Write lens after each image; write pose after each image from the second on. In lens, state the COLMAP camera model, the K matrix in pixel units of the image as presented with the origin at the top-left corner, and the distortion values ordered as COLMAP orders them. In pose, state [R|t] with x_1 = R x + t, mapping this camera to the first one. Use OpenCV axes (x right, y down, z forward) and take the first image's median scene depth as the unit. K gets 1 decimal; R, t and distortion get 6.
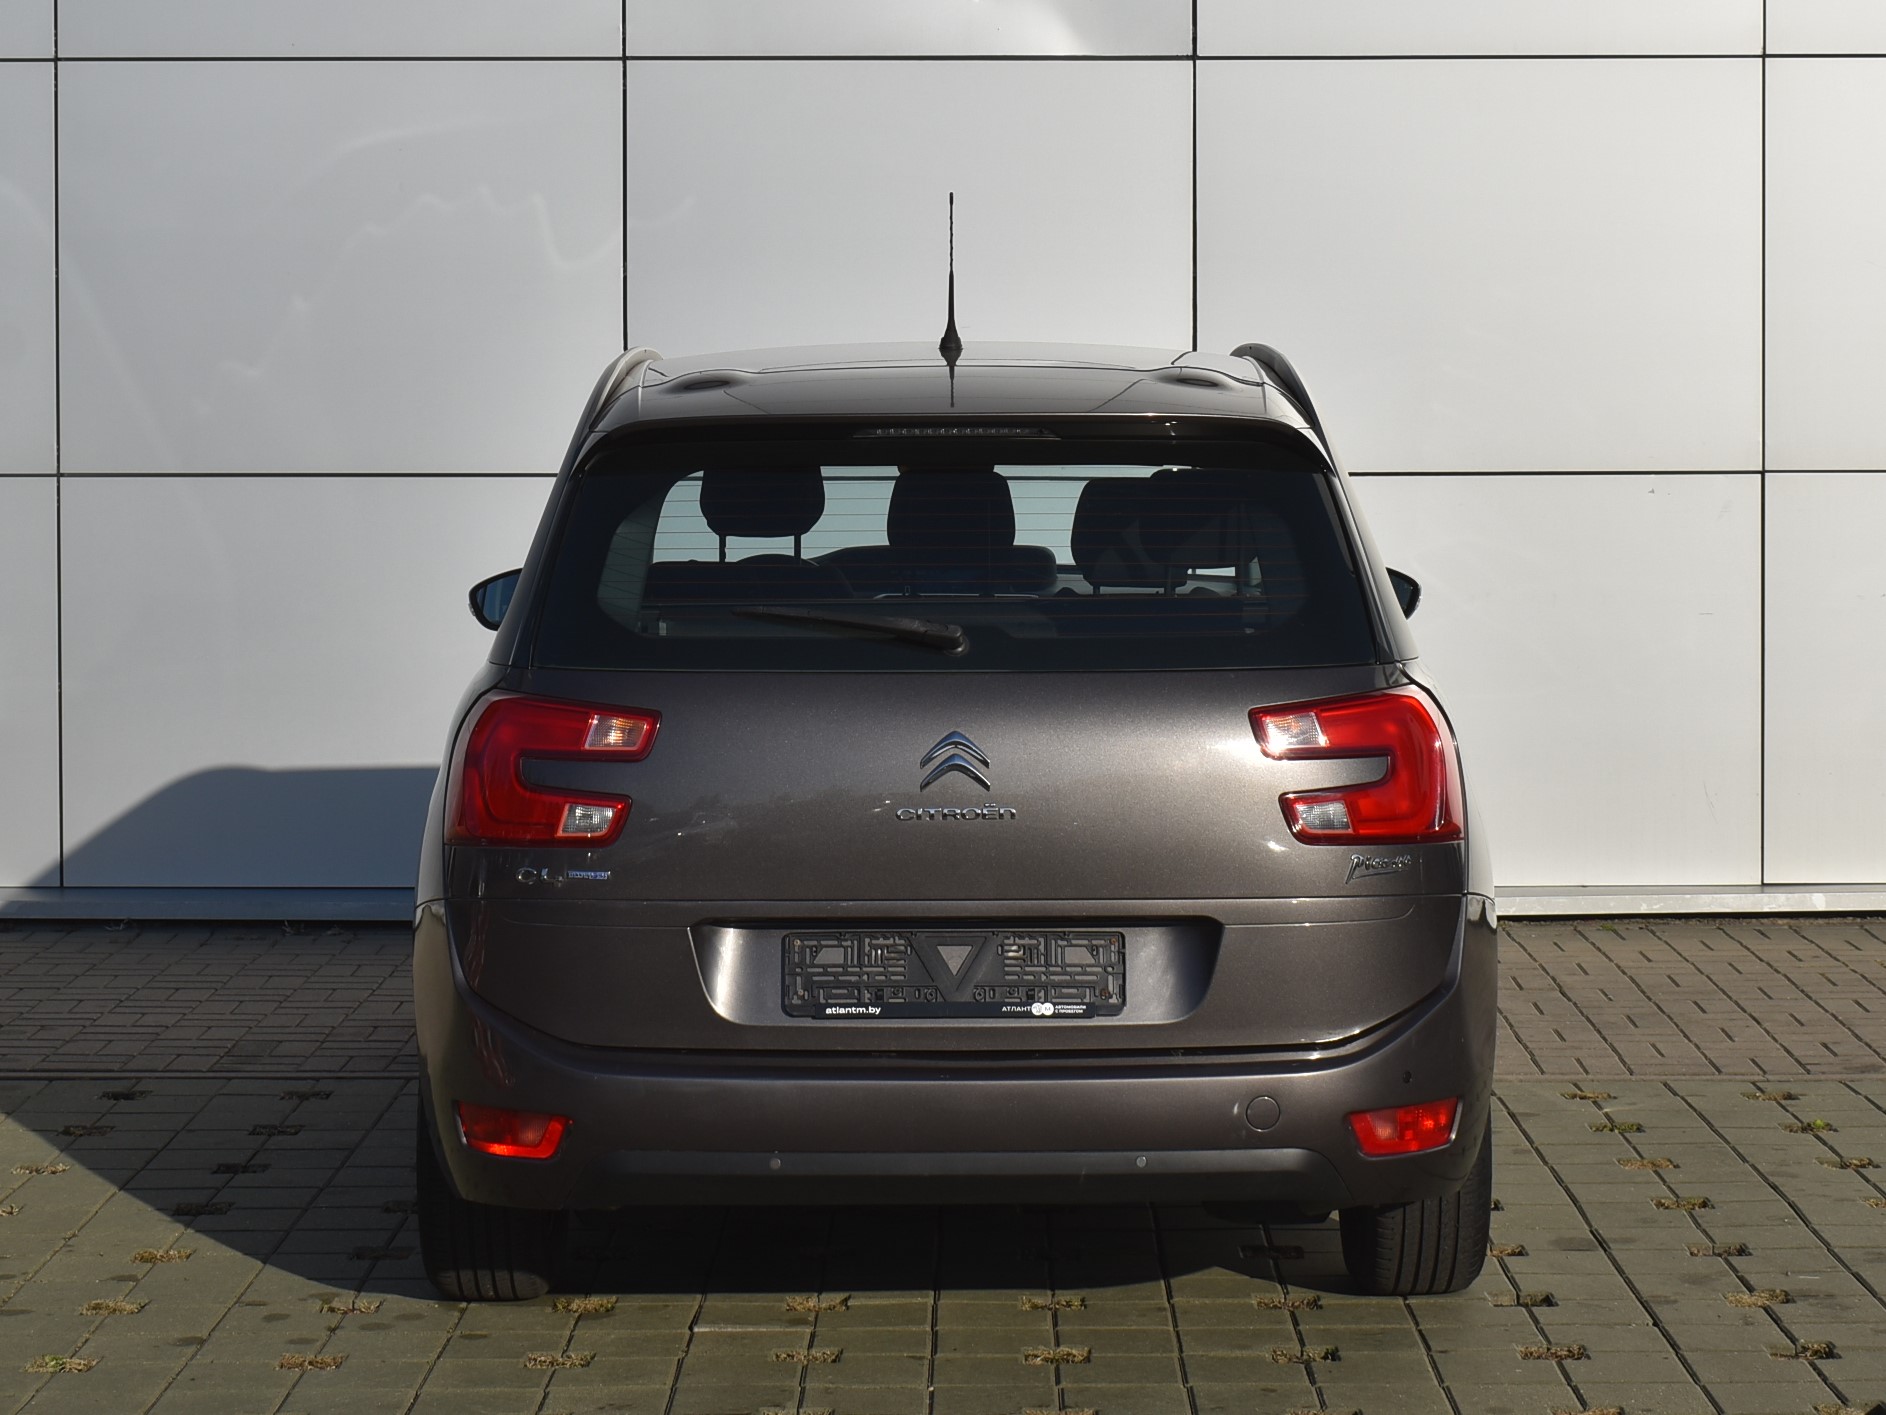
lens RADIAL K [[2570.6, 0, 943.0], [0, 2570.6, 707.5], [0, 0, 1]] dist [0.005046, 0.002533]
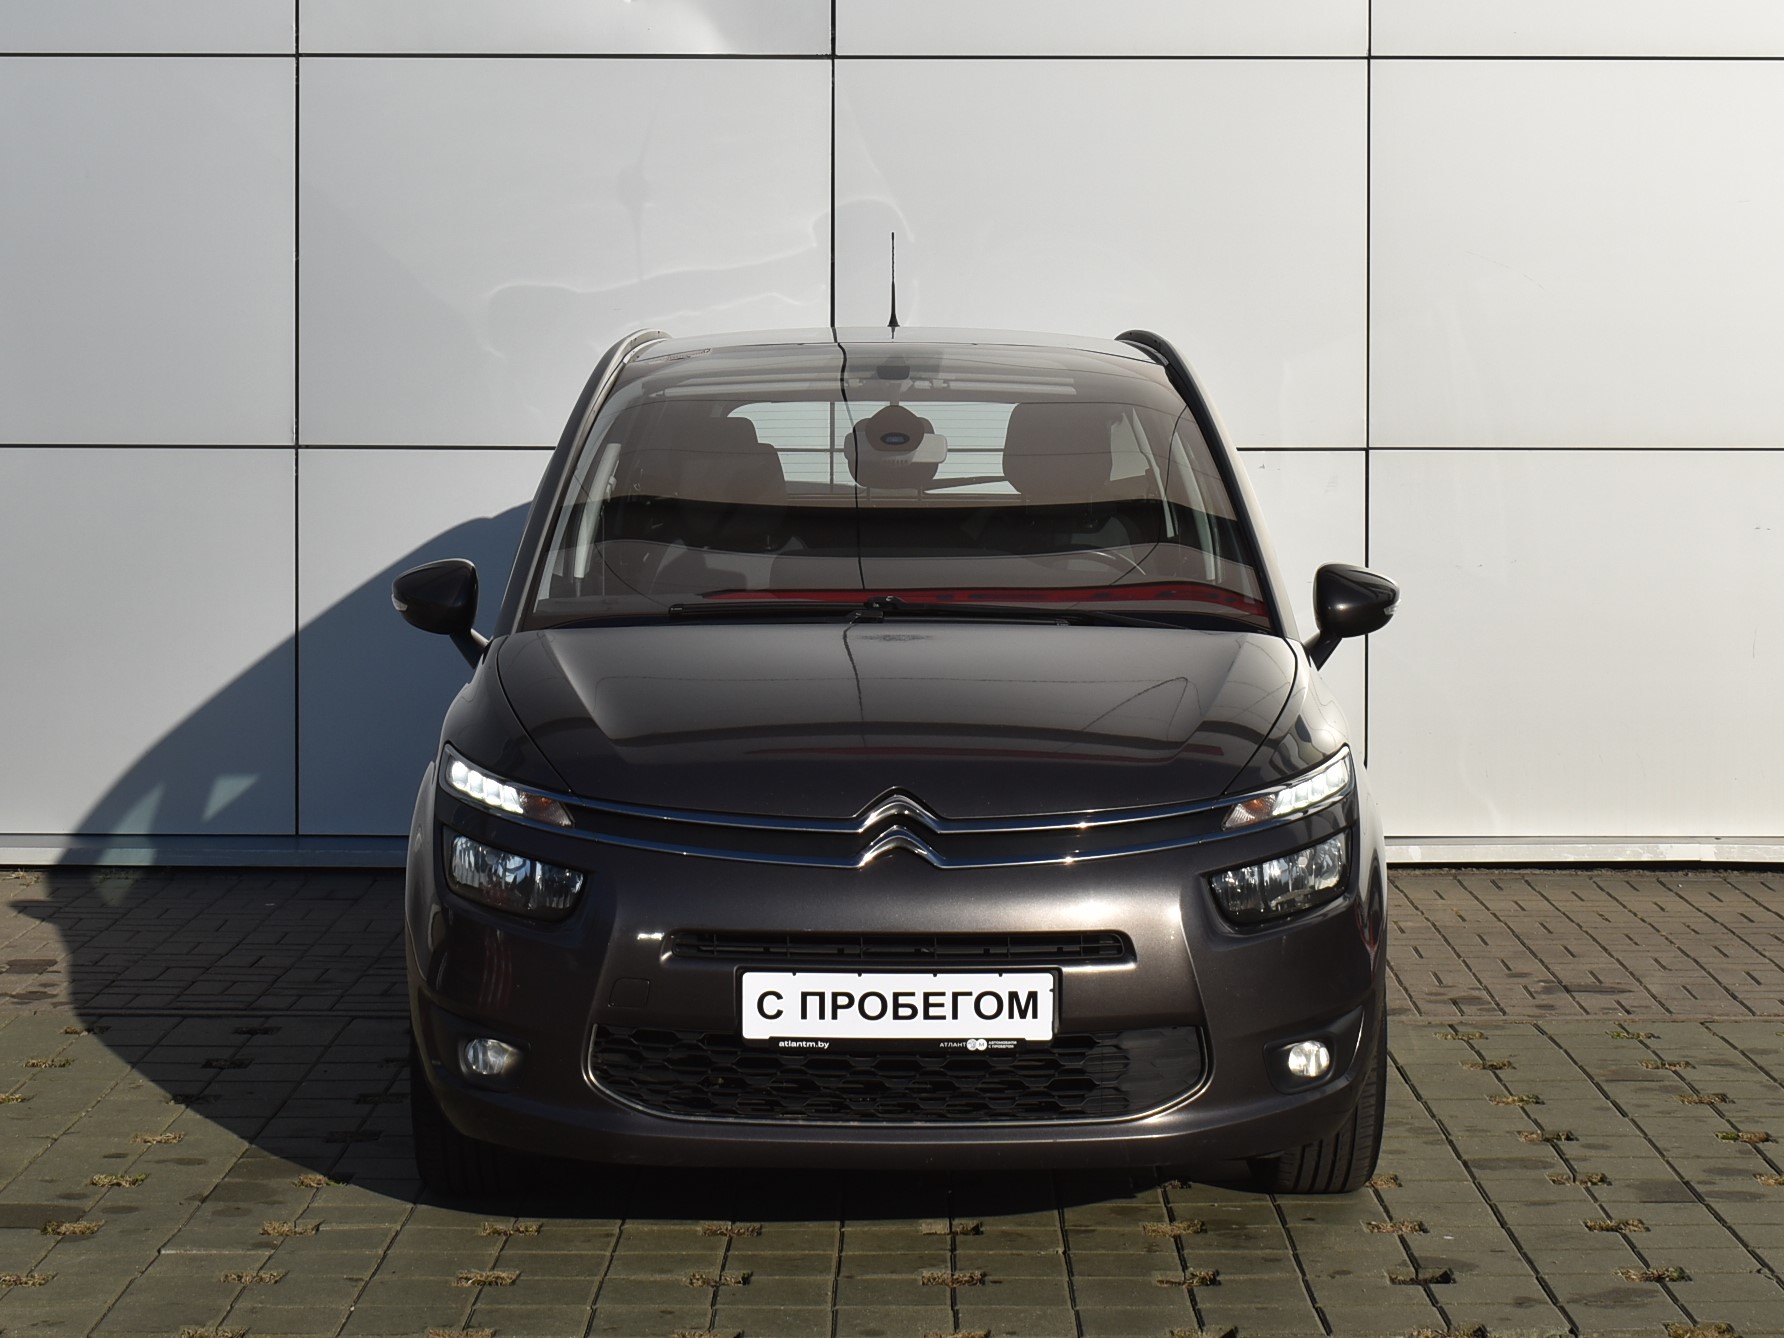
lens RADIAL K [[2419.5, 0, 892.0], [0, 2419.5, 669.0], [0, 0, 1]] dist [0.010657, -0.097058]
pose [[0.999993, 0.003757, 0.000336, 0.123493], [-0.003757, 0.999993, 0.000253, -0.000235], [-0.000336, -0.000254, 1.000000, 0.000765]]
